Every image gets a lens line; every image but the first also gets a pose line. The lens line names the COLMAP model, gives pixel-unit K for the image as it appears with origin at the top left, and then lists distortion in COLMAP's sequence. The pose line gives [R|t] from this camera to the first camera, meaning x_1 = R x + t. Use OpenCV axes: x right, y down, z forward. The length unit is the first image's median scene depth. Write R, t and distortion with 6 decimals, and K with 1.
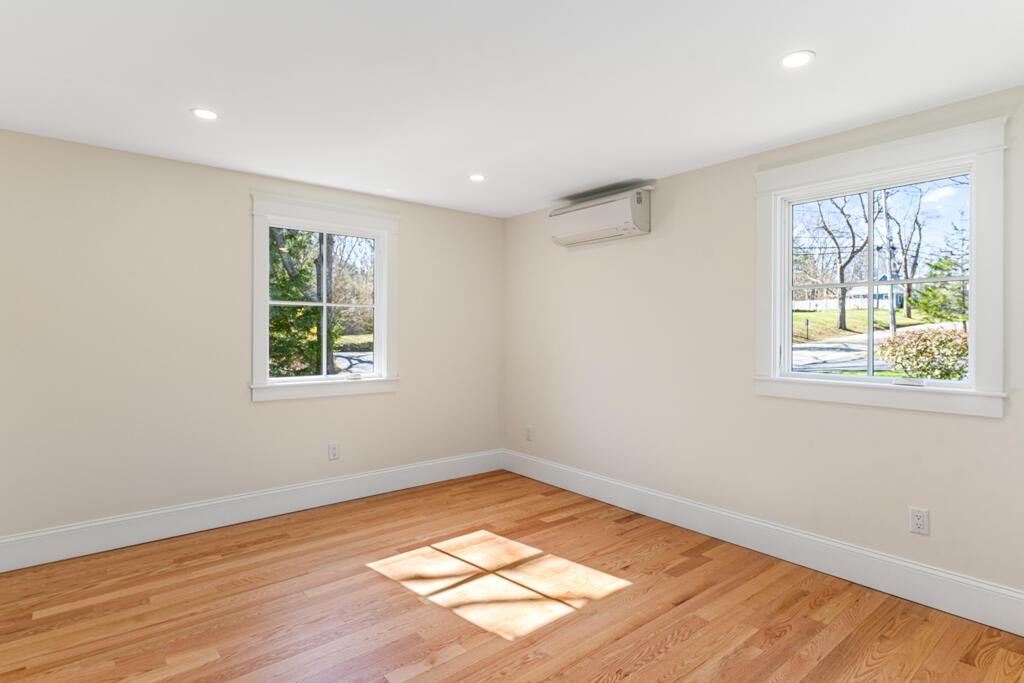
lens RADIAL K [[529.0, 0, 515.8], [0, 529.0, 336.9], [0, 0, 1]] dist [0.000932, 0.002664]
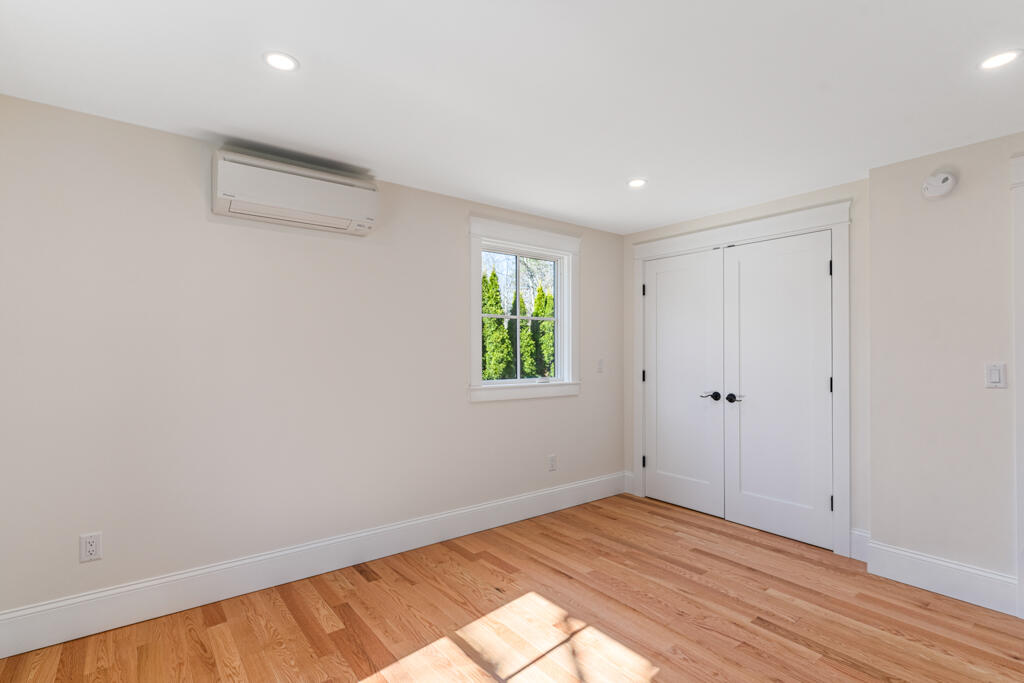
lens RADIAL K [[493.7, 0, 510.4], [0, 493.7, 337.4], [0, 0, 1]] dist [0.007954, 0.001288]
pose [[0.038474, 0.028713, 0.998847, -0.689714], [0.005590, 0.999565, -0.028949, -0.001746], [-0.999244, 0.006697, 0.038297, 0.908960]]
